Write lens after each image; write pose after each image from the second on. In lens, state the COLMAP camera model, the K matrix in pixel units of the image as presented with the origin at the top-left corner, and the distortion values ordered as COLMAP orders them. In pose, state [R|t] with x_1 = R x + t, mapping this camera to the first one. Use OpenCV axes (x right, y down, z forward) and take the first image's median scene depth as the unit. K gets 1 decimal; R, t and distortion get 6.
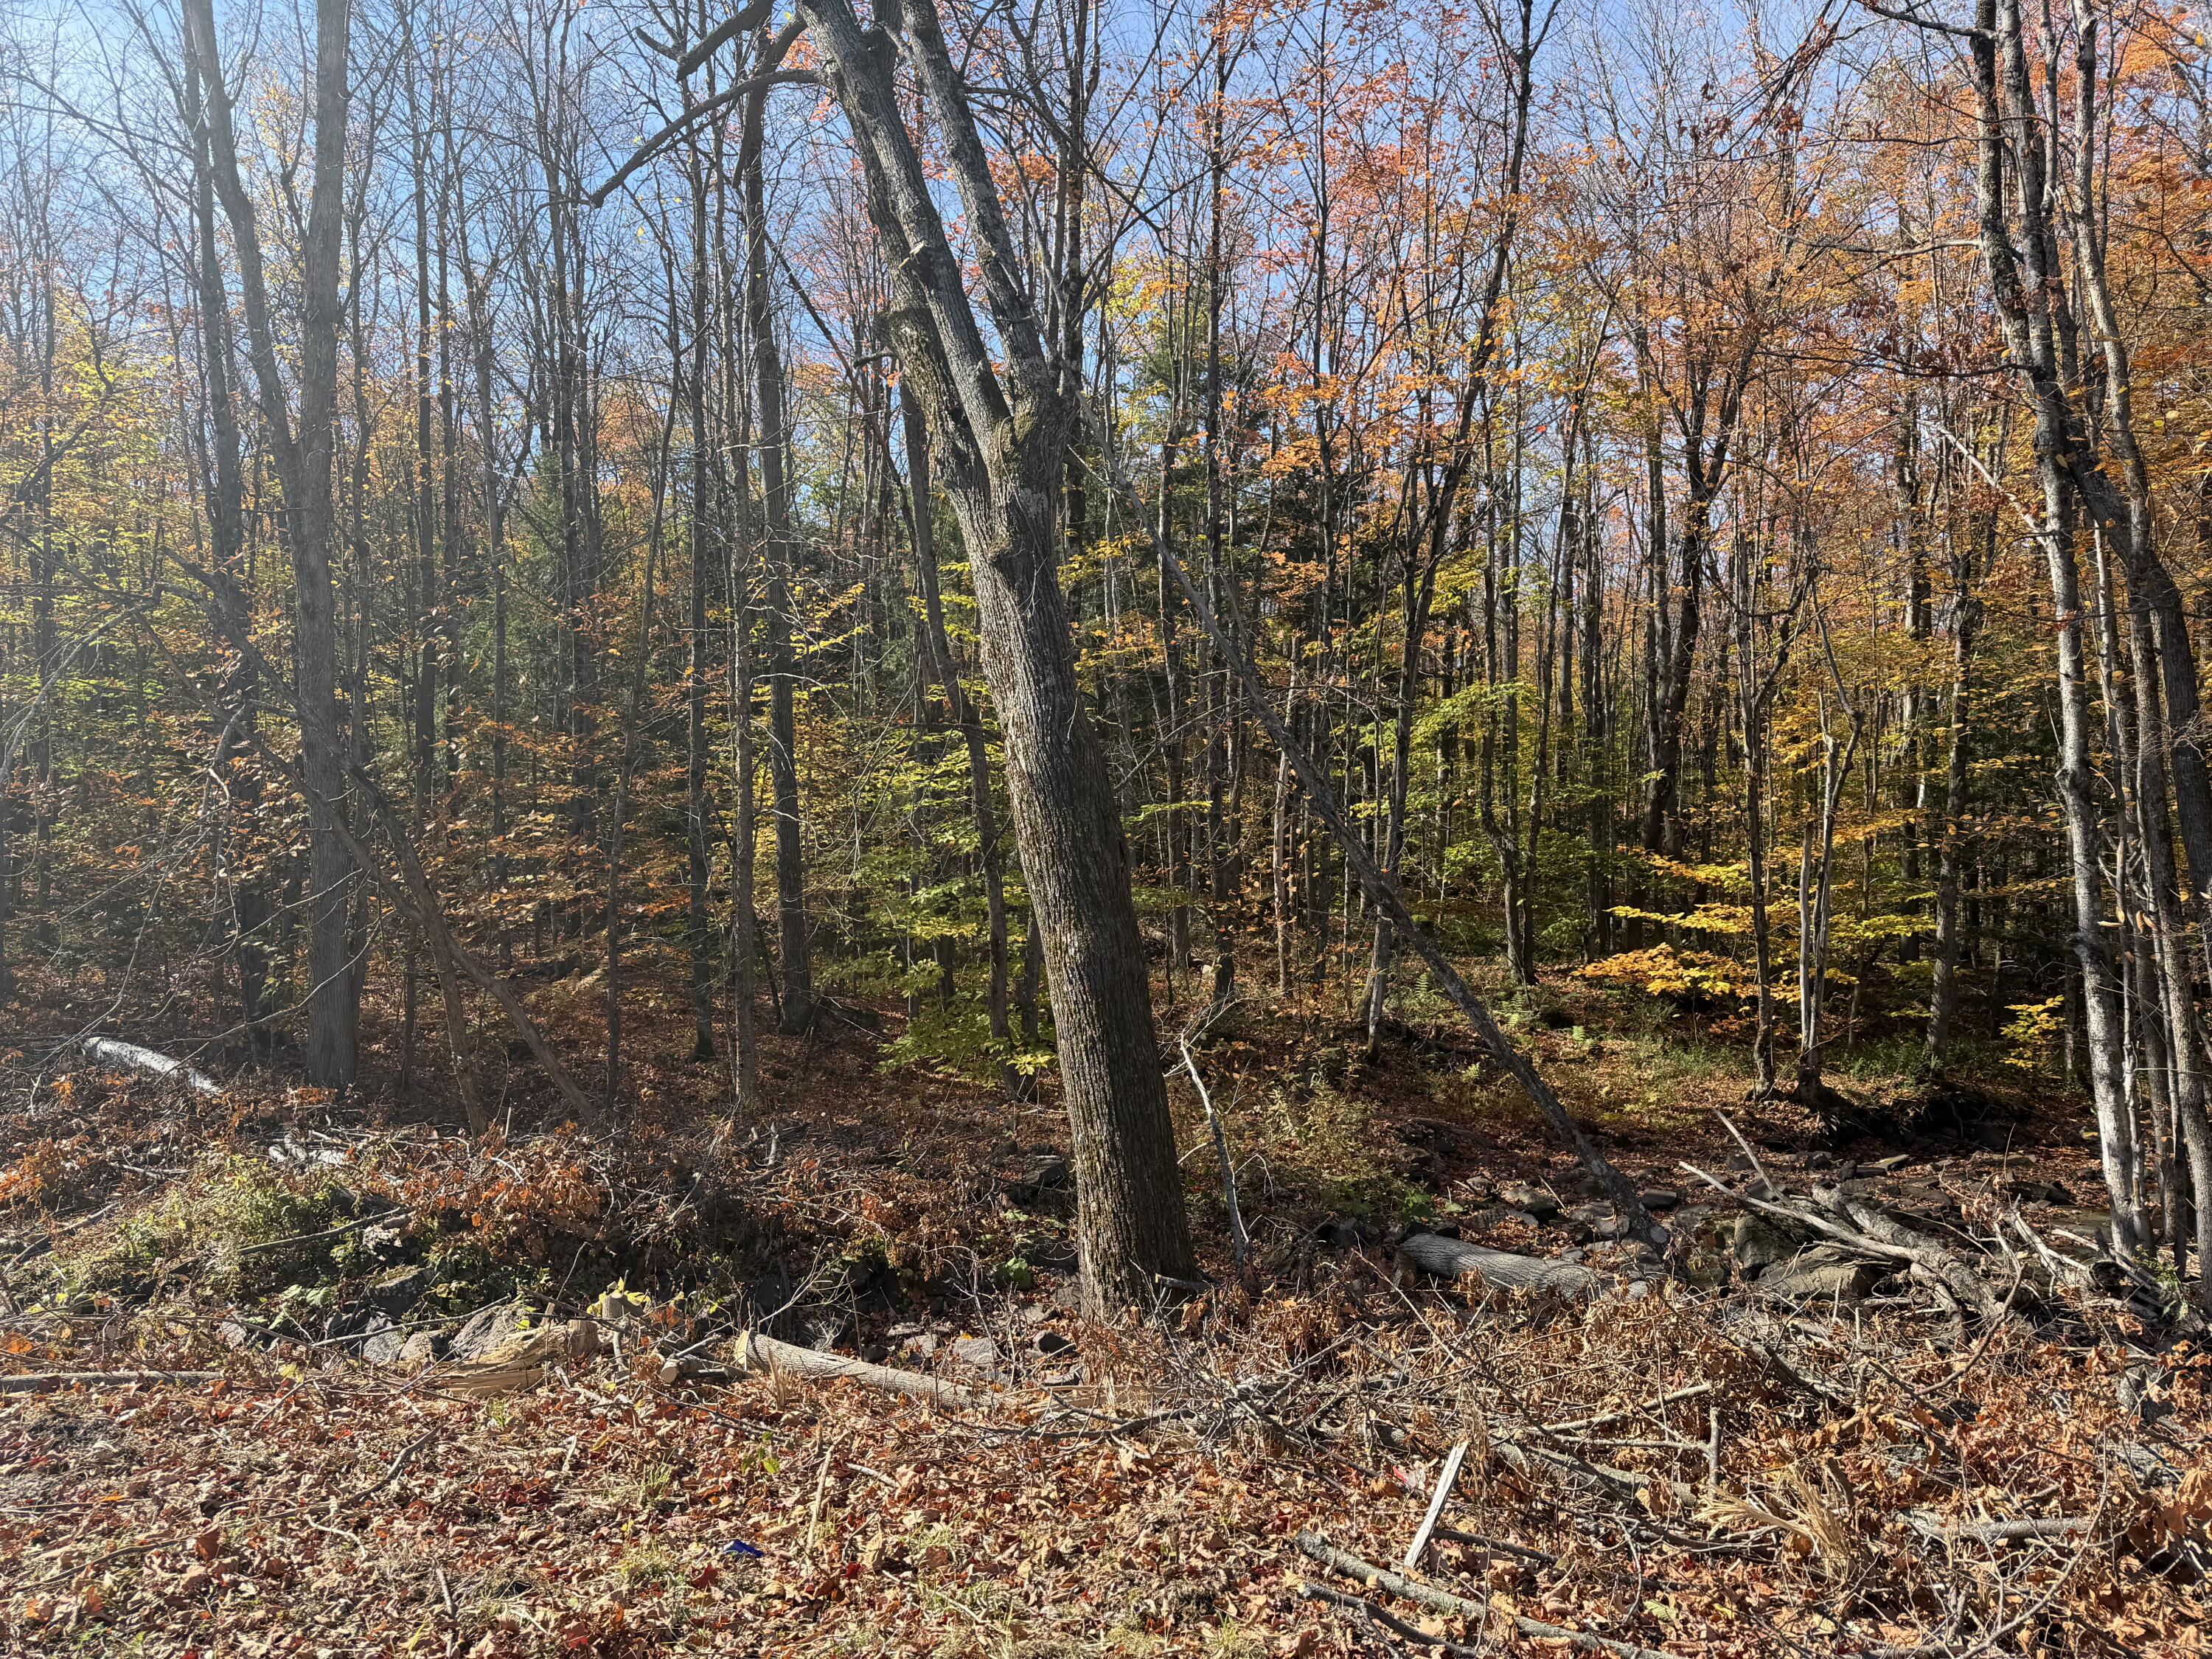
lens RADIAL K [[1566.2, 0, 1104.5], [0, 1566.2, 848.4], [0, 0, 1]] dist [0.001126, -0.005374]
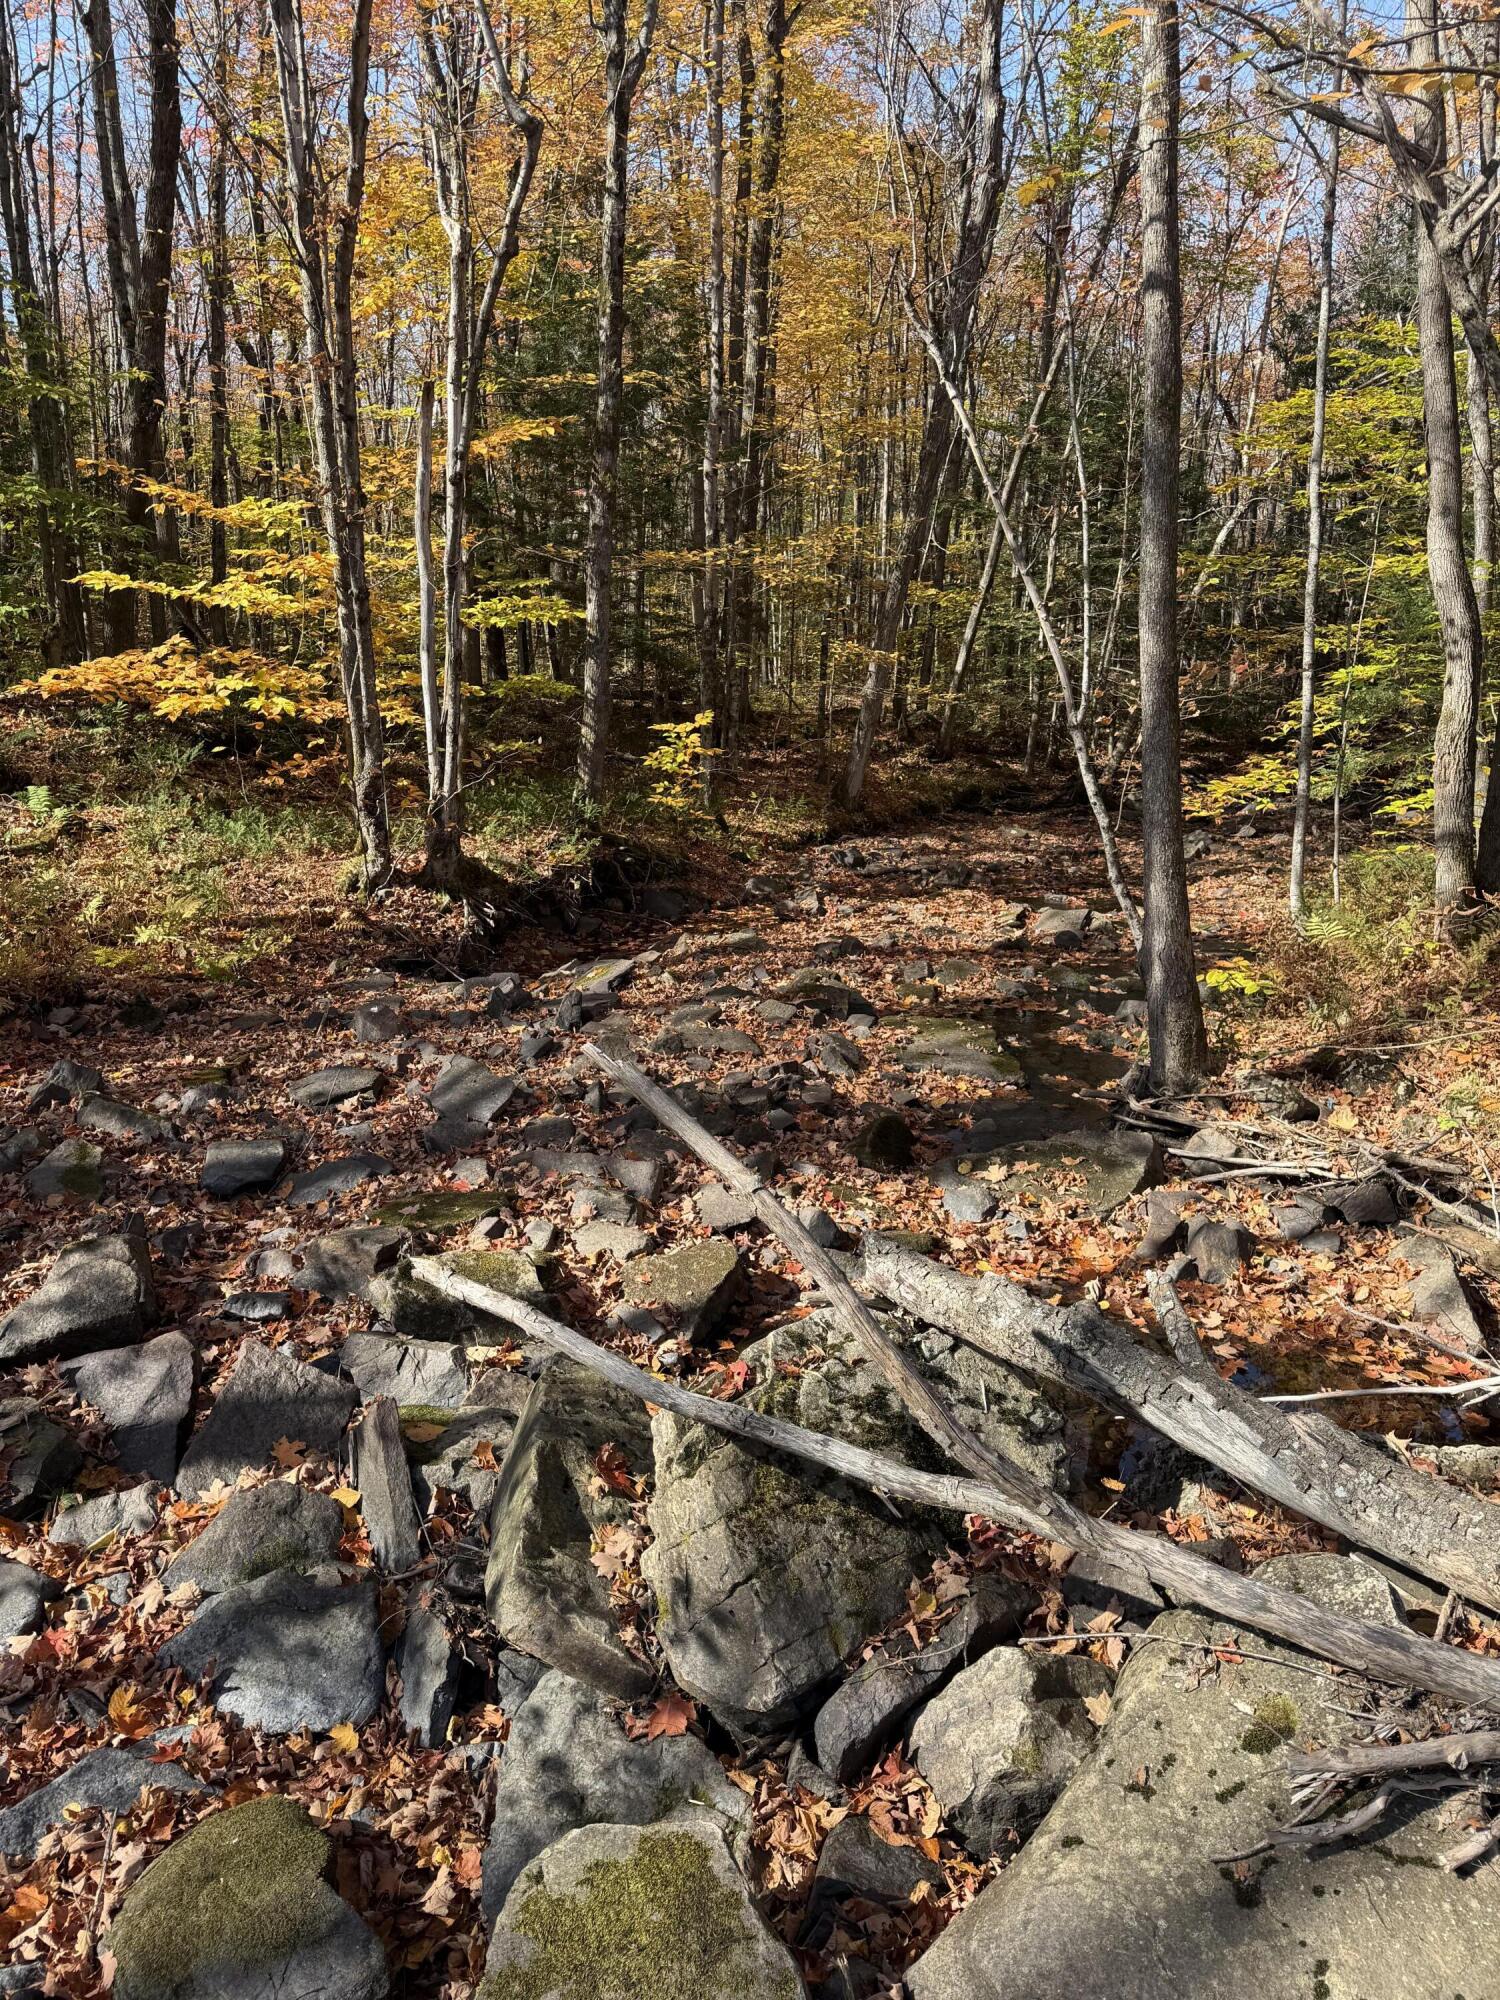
lens RADIAL K [[1416.1, 0, 749.7], [0, 1416.1, 1012.5], [0, 0, 1]] dist [0.001126, -0.005374]
pose [[0.743804, -0.159601, 0.649064, 0.155762], [-0.012575, 0.967560, 0.252327, 0.062934], [-0.668280, -0.195844, 0.717668, 0.465780]]
